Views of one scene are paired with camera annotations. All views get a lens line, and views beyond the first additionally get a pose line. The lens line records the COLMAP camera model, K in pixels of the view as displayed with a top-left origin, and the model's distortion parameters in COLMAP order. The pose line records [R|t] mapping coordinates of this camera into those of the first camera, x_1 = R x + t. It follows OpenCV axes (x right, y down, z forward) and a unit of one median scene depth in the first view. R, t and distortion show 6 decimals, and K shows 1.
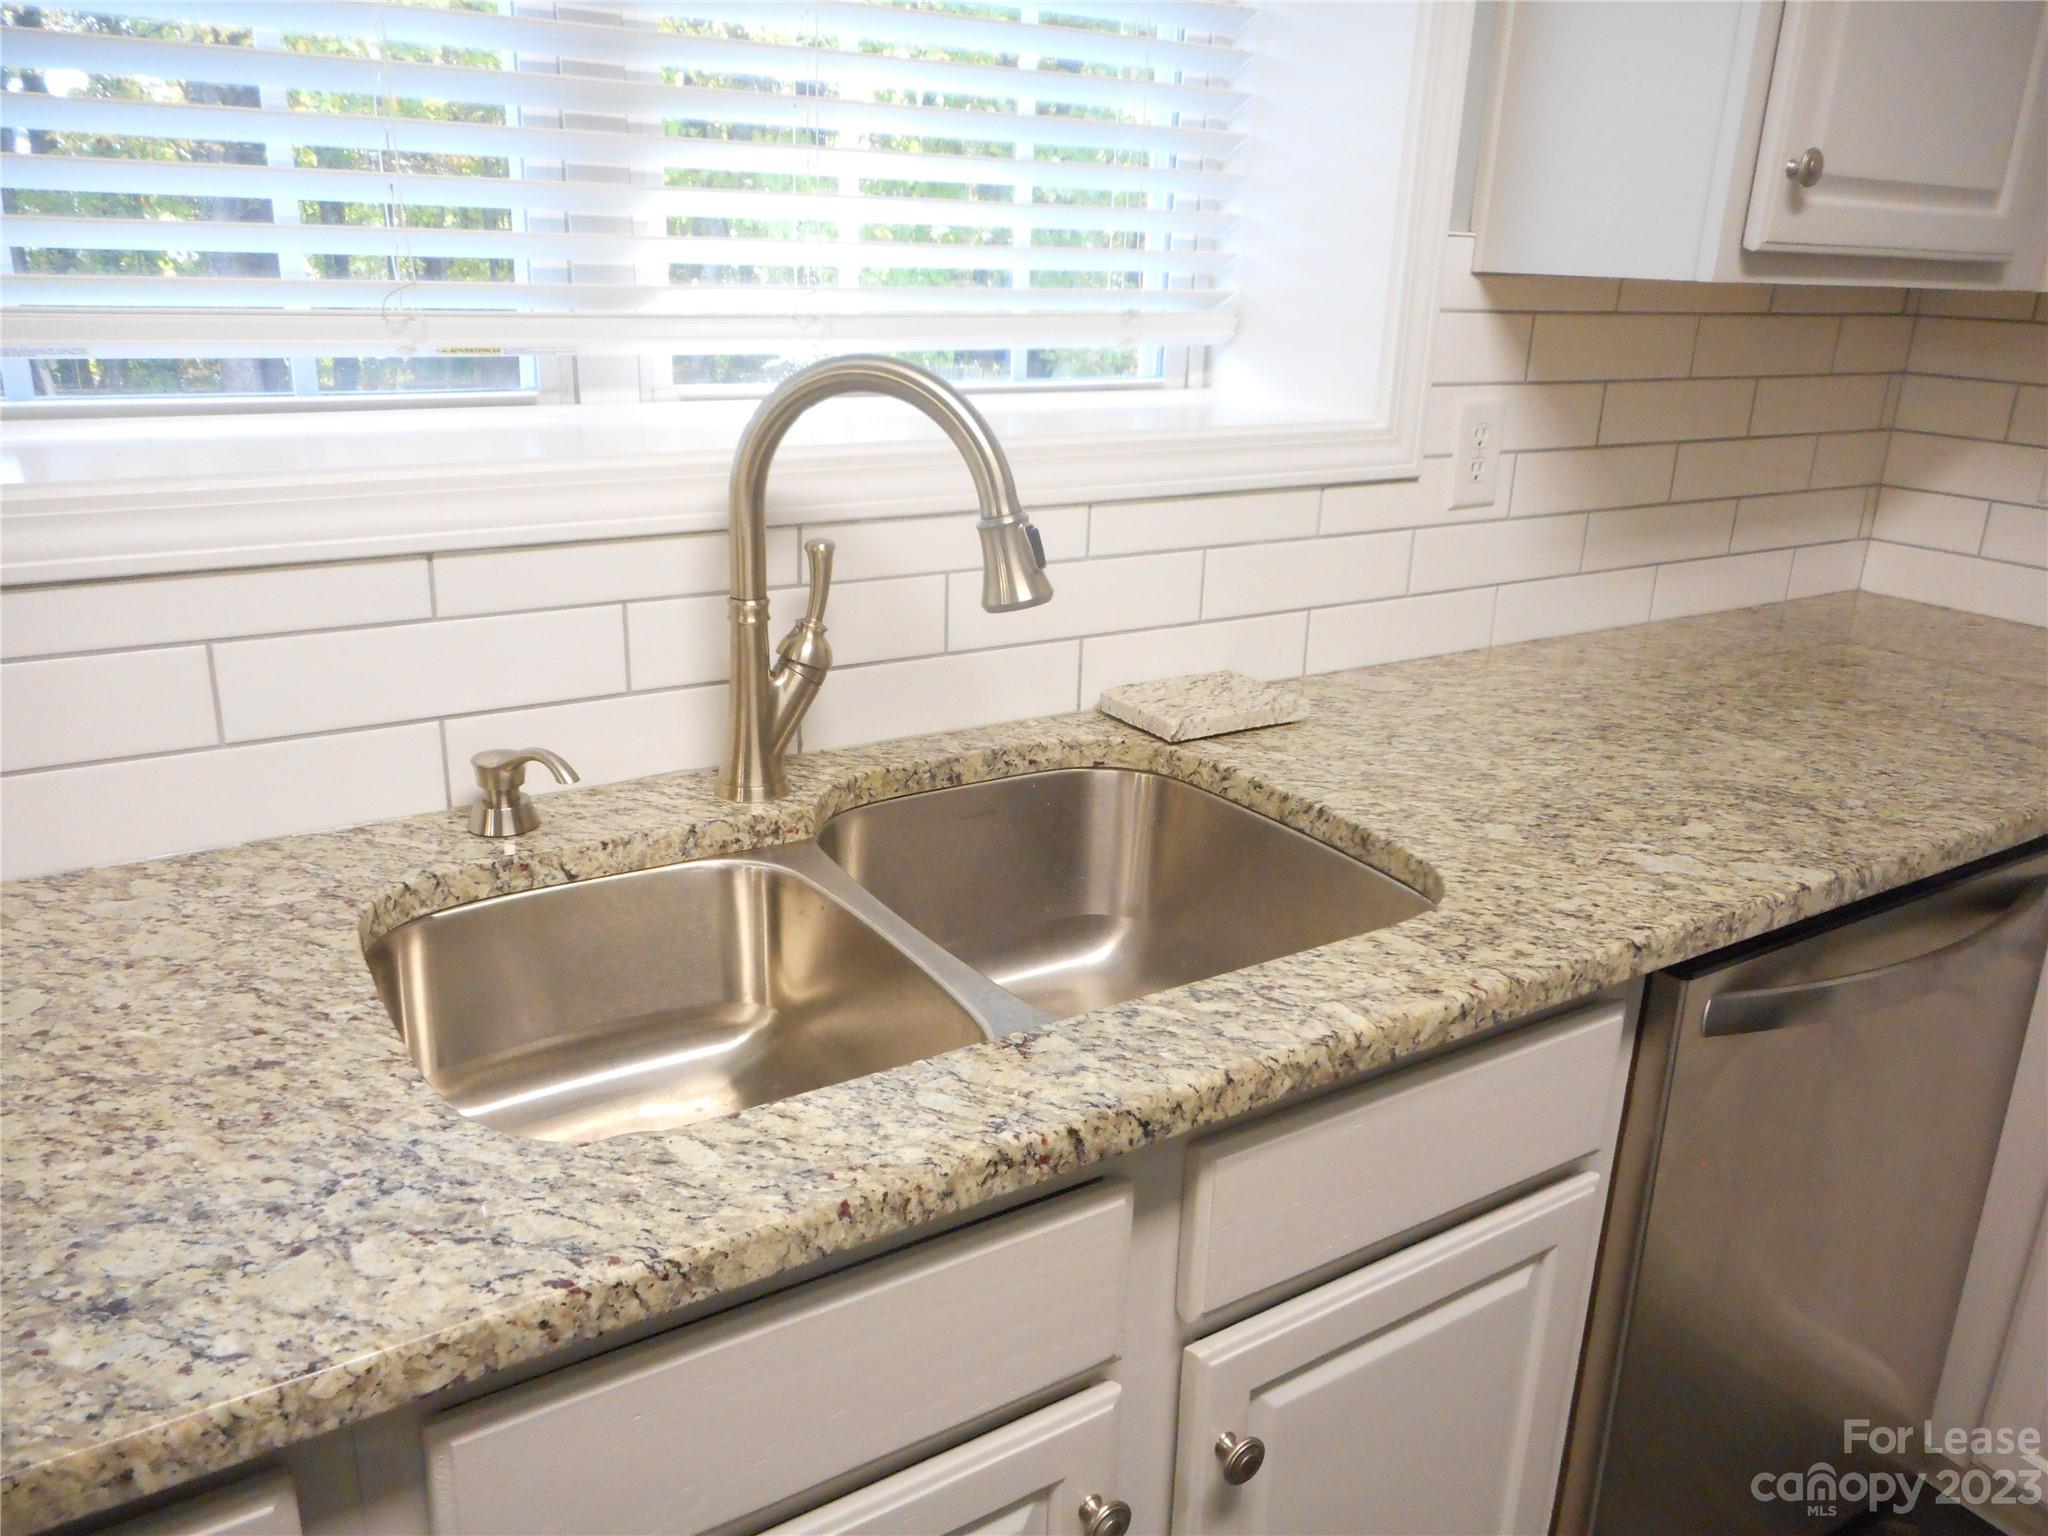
lens RADIAL K [[1546.0, 0, 1024.0], [0, 1546.0, 768.0], [0, 0, 1]] dist [0.005290, -0.004722]
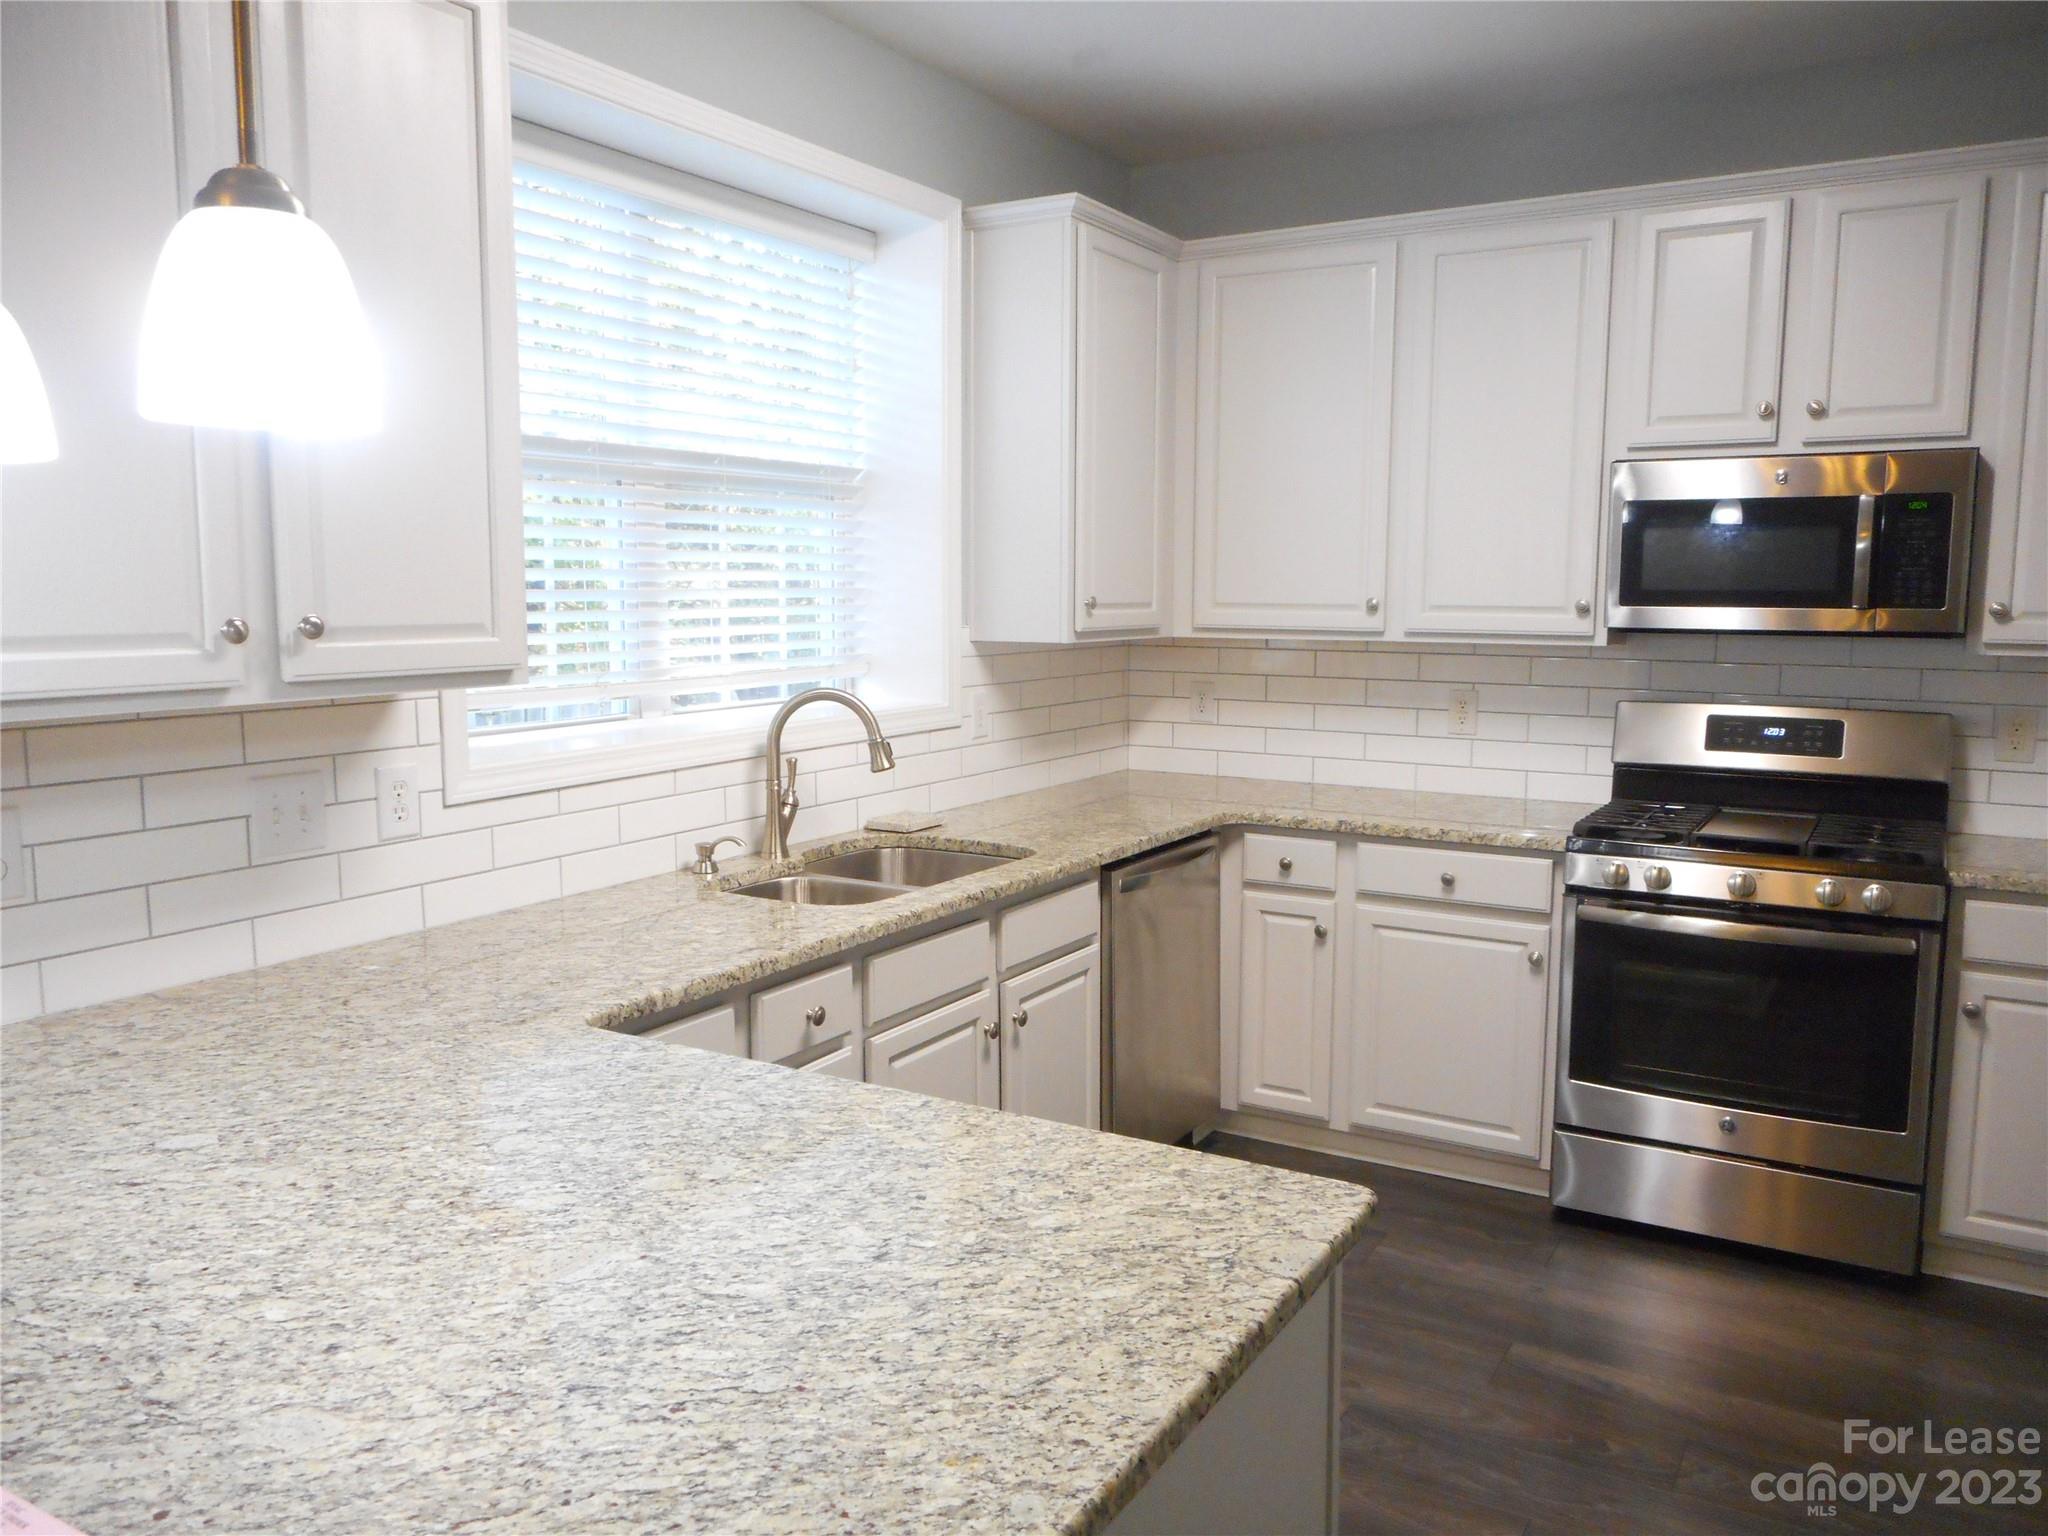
lens RADIAL K [[1546.0, 0, 1024.0], [0, 1546.0, 768.0], [0, 0, 1]] dist [0.005290, -0.004722]
pose [[0.897061, -0.087195, 0.433218, -0.810083], [0.171309, 0.972298, -0.159029, 0.313100], [-0.407351, 0.216873, 0.887148, -1.313875]]
